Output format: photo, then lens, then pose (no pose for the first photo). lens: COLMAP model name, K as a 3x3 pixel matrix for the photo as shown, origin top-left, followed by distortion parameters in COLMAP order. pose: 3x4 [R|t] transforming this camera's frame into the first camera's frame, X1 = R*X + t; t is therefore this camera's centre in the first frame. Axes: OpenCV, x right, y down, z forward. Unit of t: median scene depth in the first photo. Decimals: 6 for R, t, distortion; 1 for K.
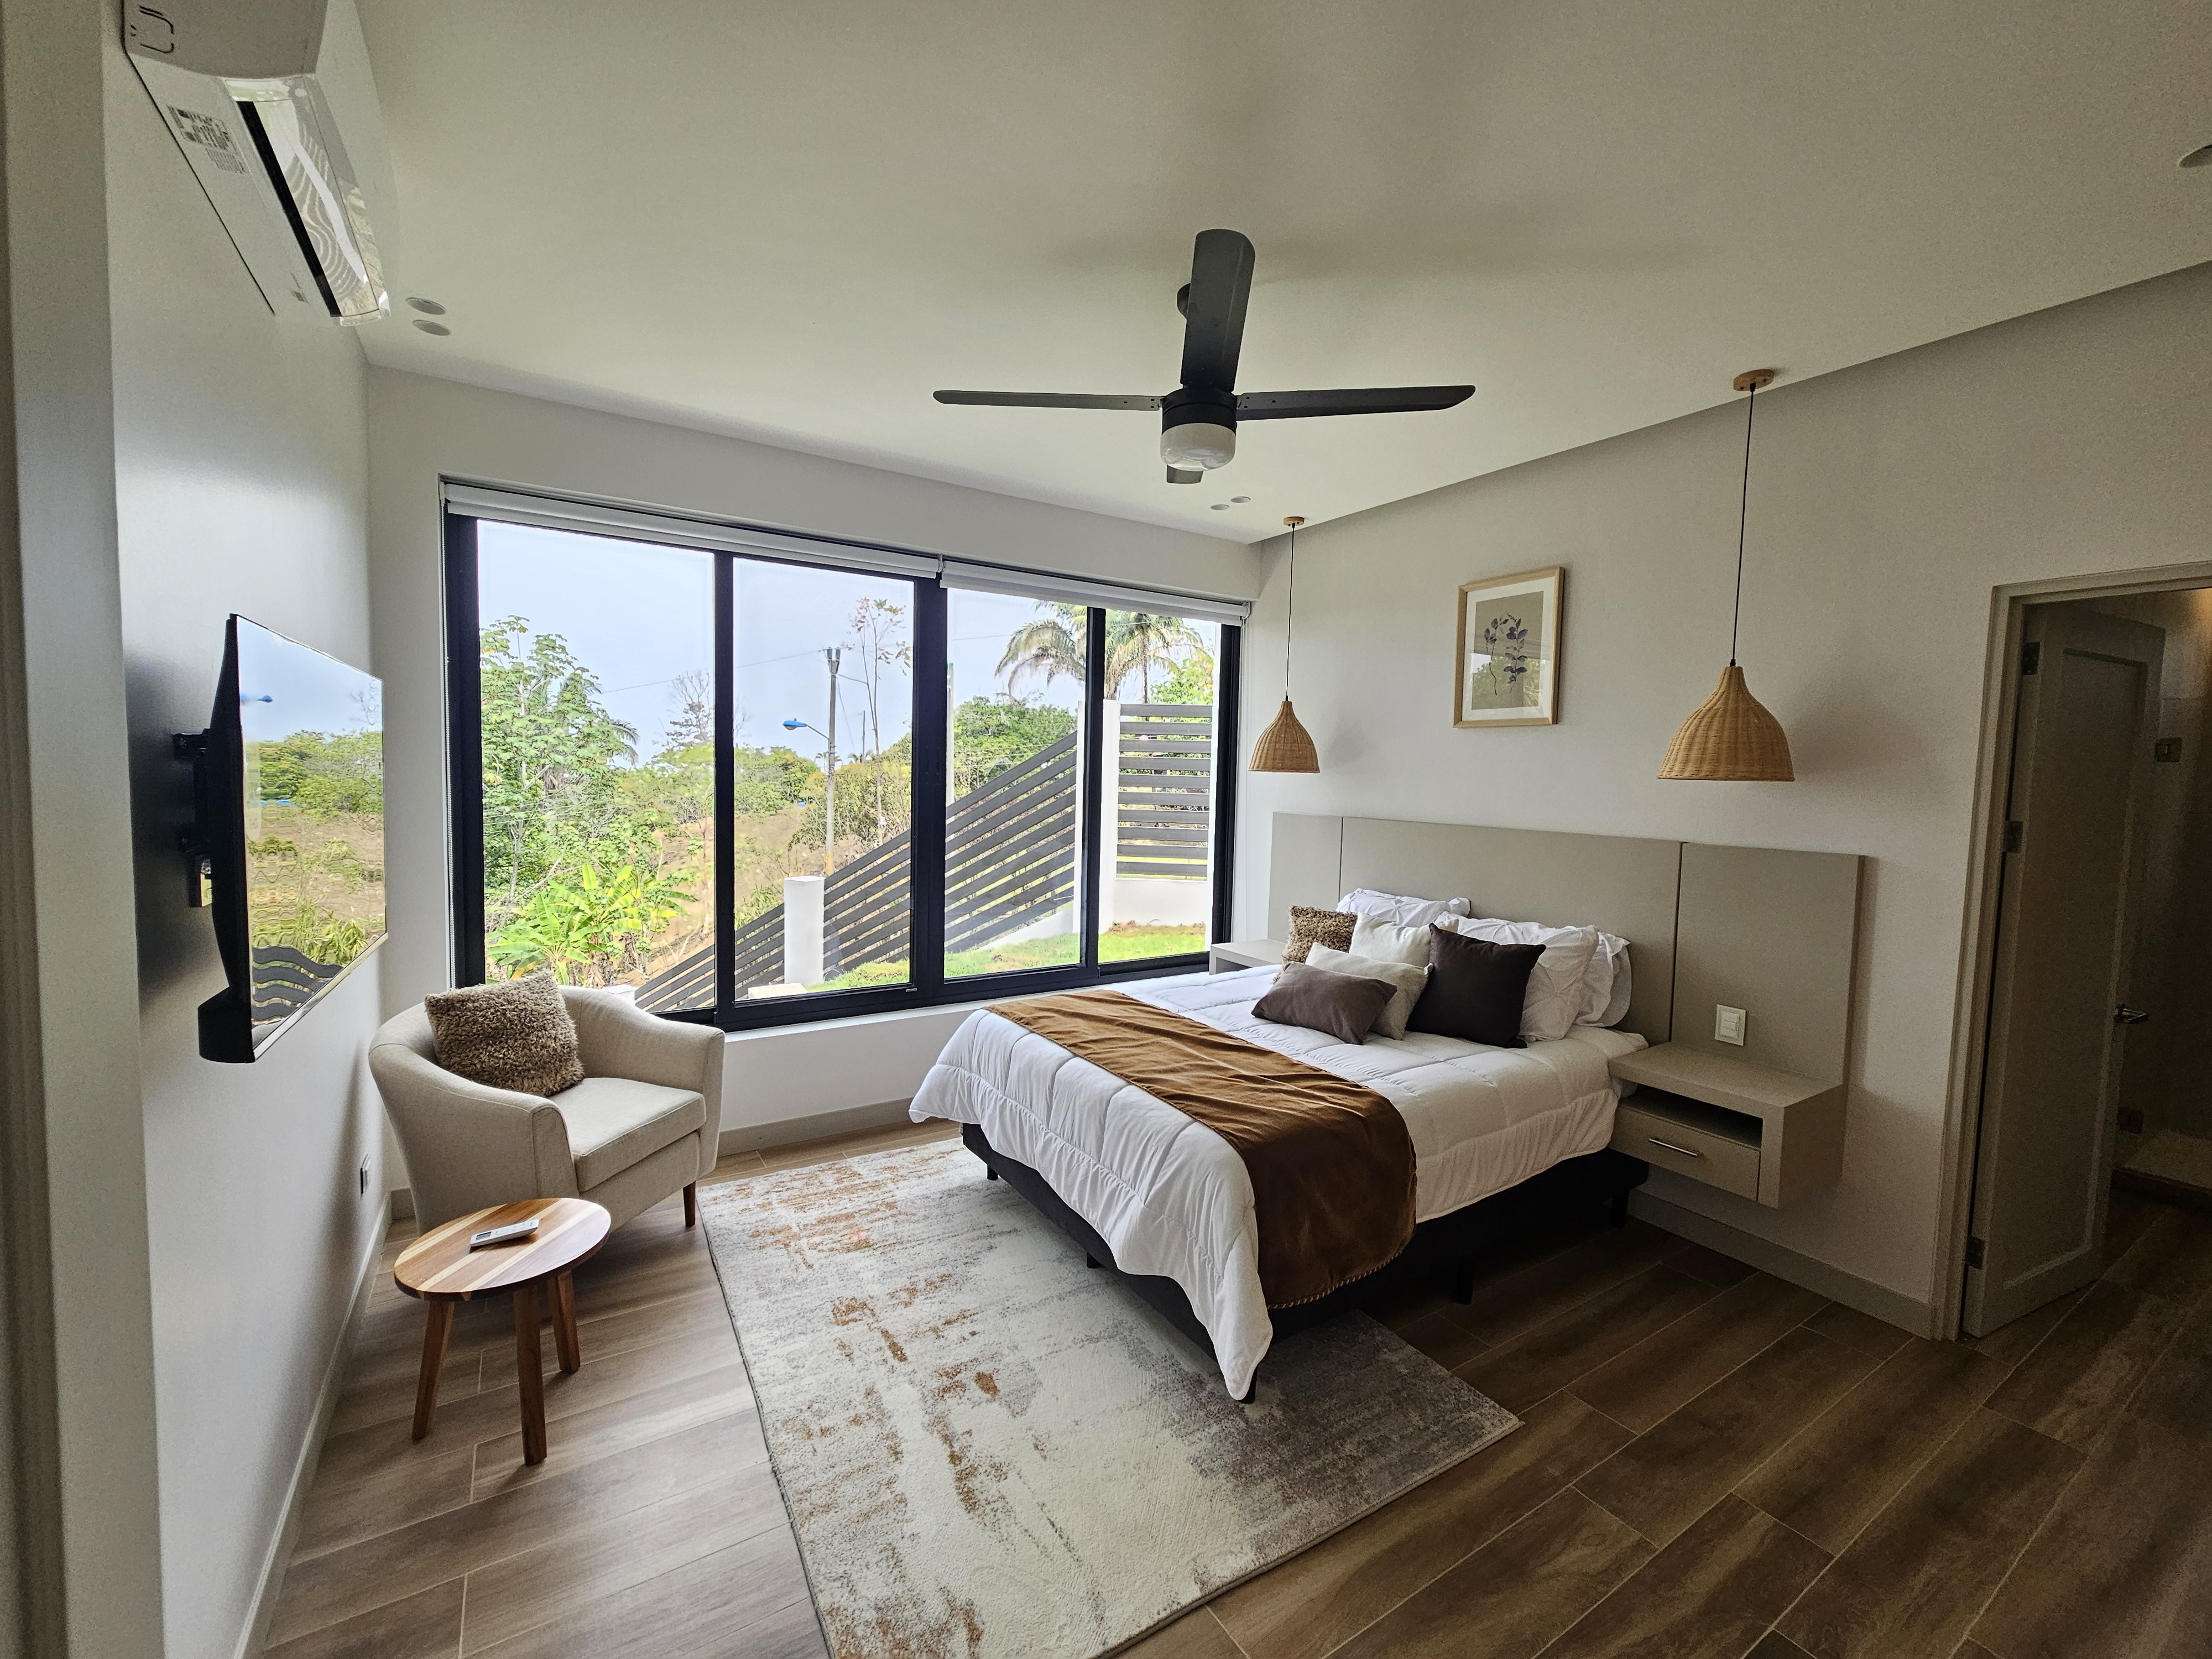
lens RADIAL K [[904.8, 0, 1105.6], [0, 904.8, 827.2], [0, 0, 1]] dist [0.001633, 0.000155]
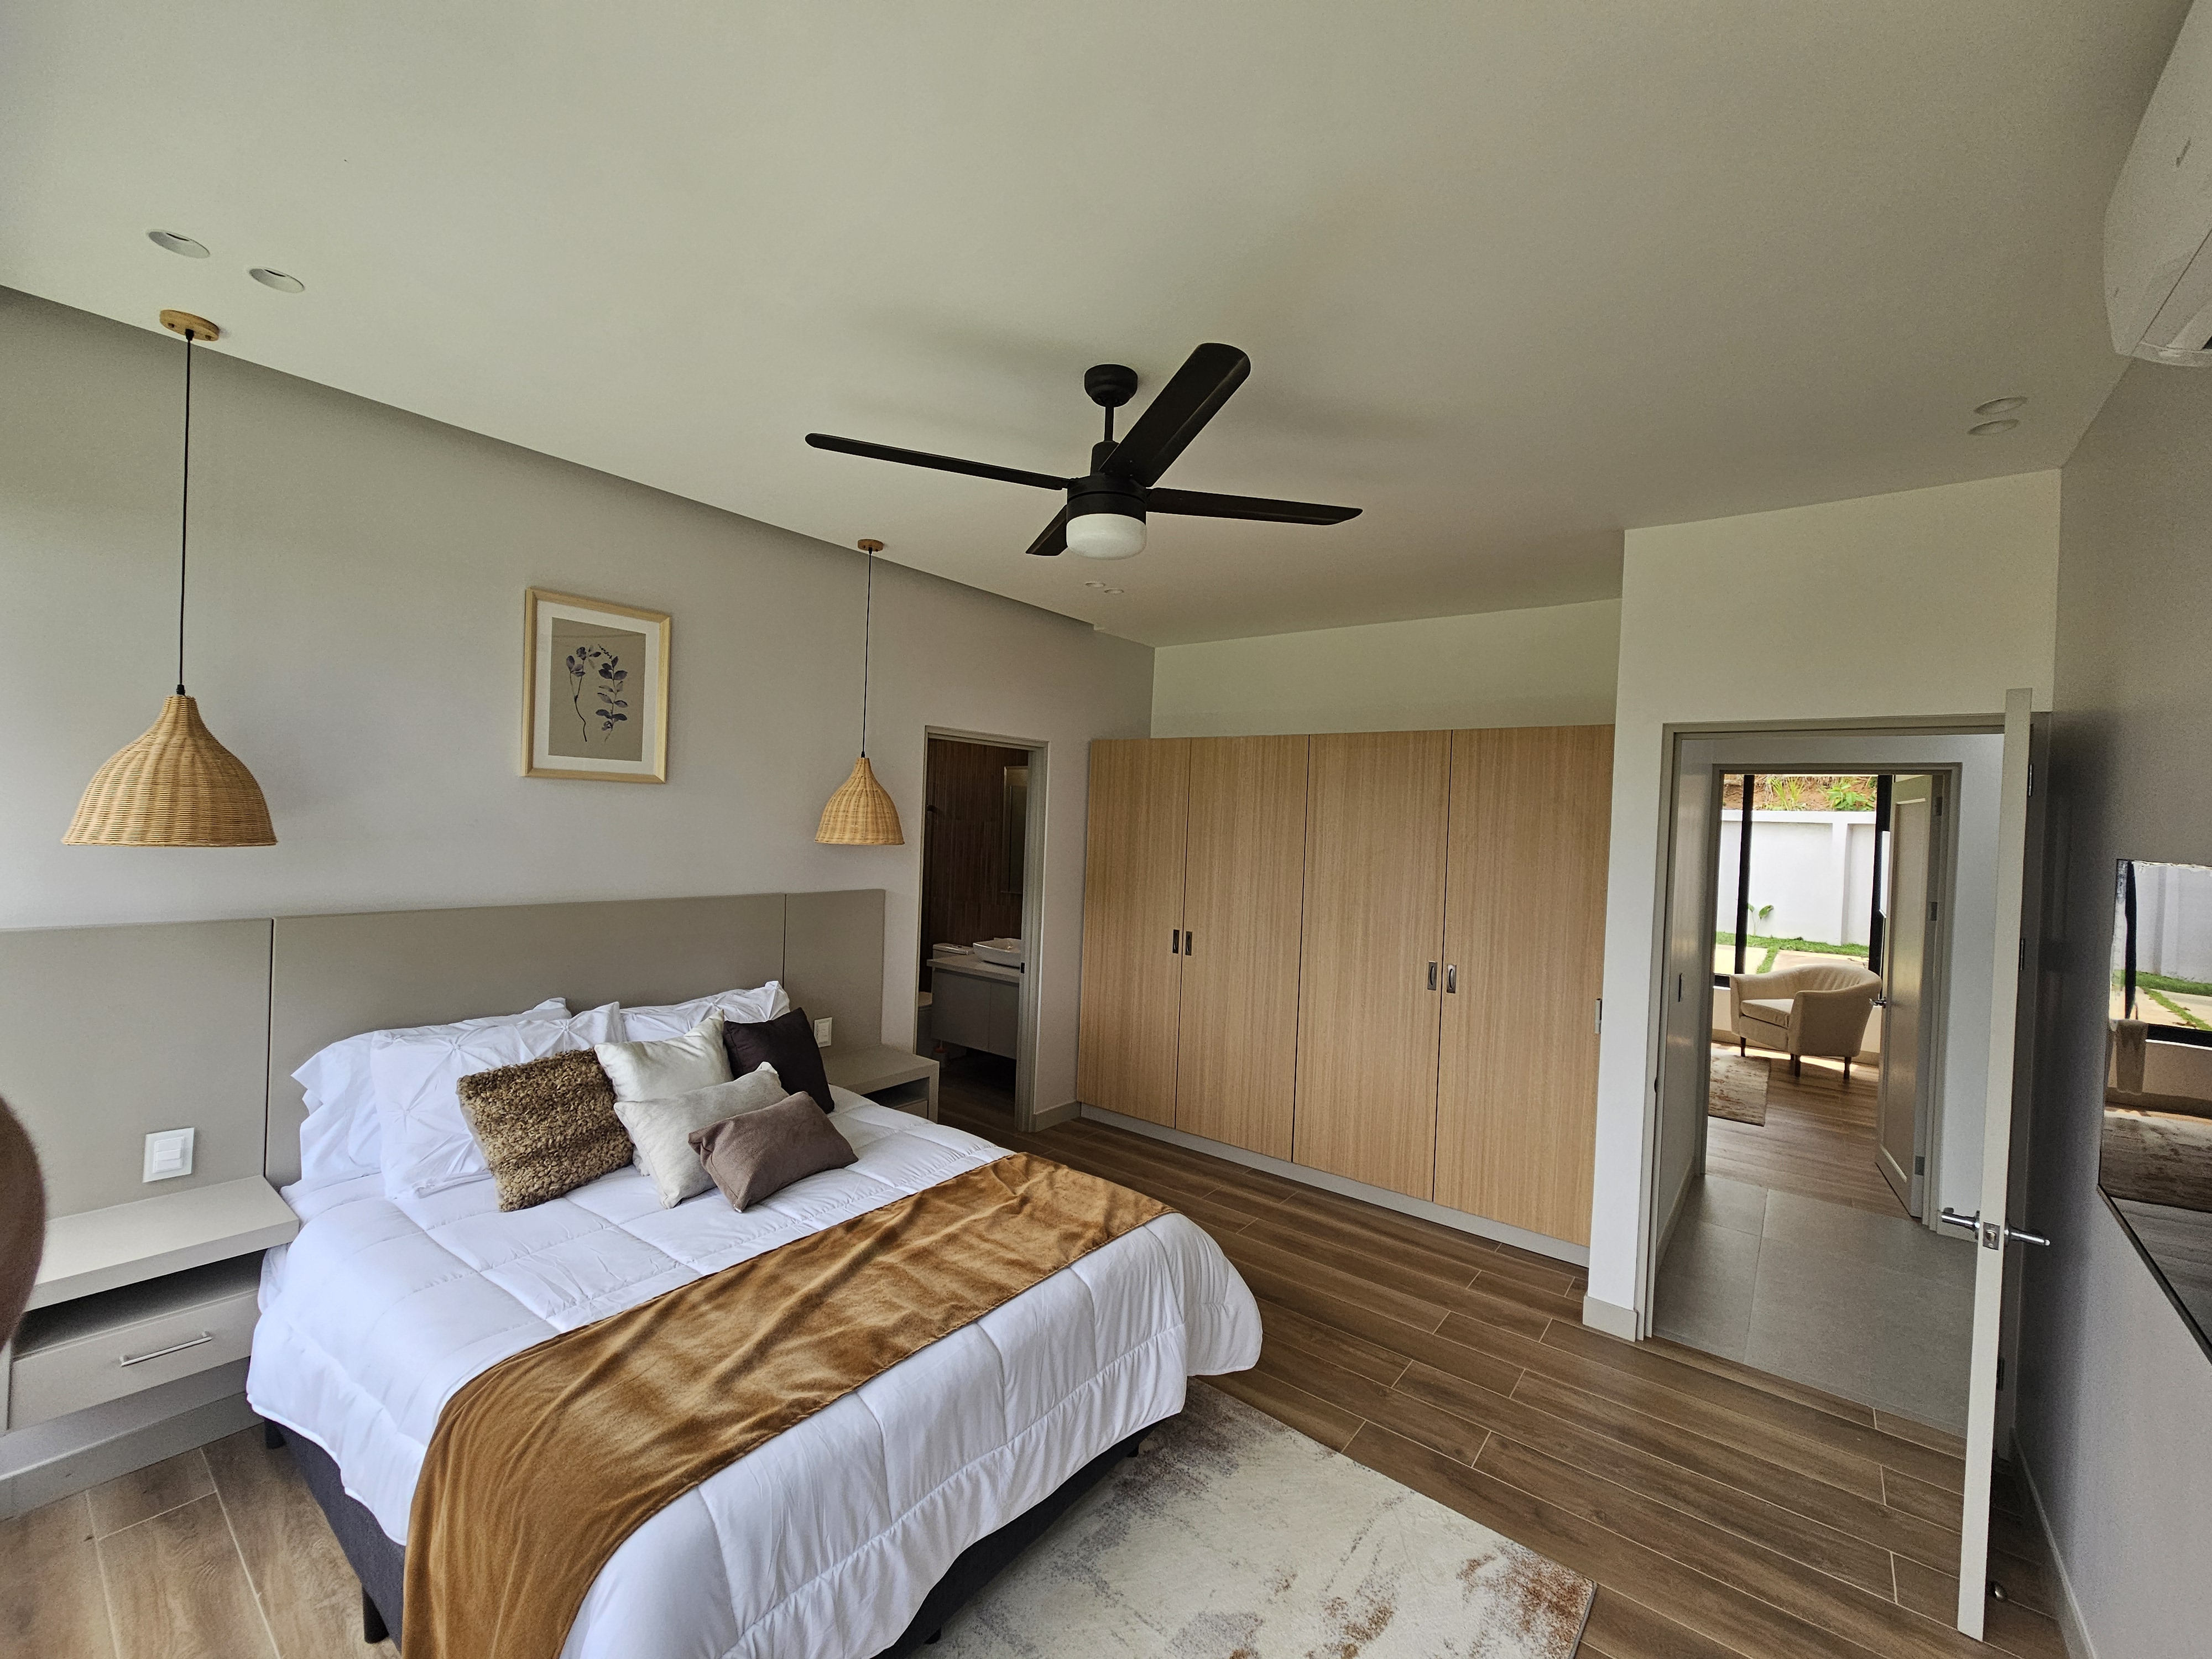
lens RADIAL K [[904.8, 0, 1108.7], [0, 904.8, 832.6], [0, 0, 1]] dist [0.001633, 0.000155]
pose [[-0.334764, -0.050596, 0.940943, -0.632017], [0.012387, 0.998235, 0.058083, -0.133264], [-0.942221, 0.031099, -0.333546, 1.051067]]
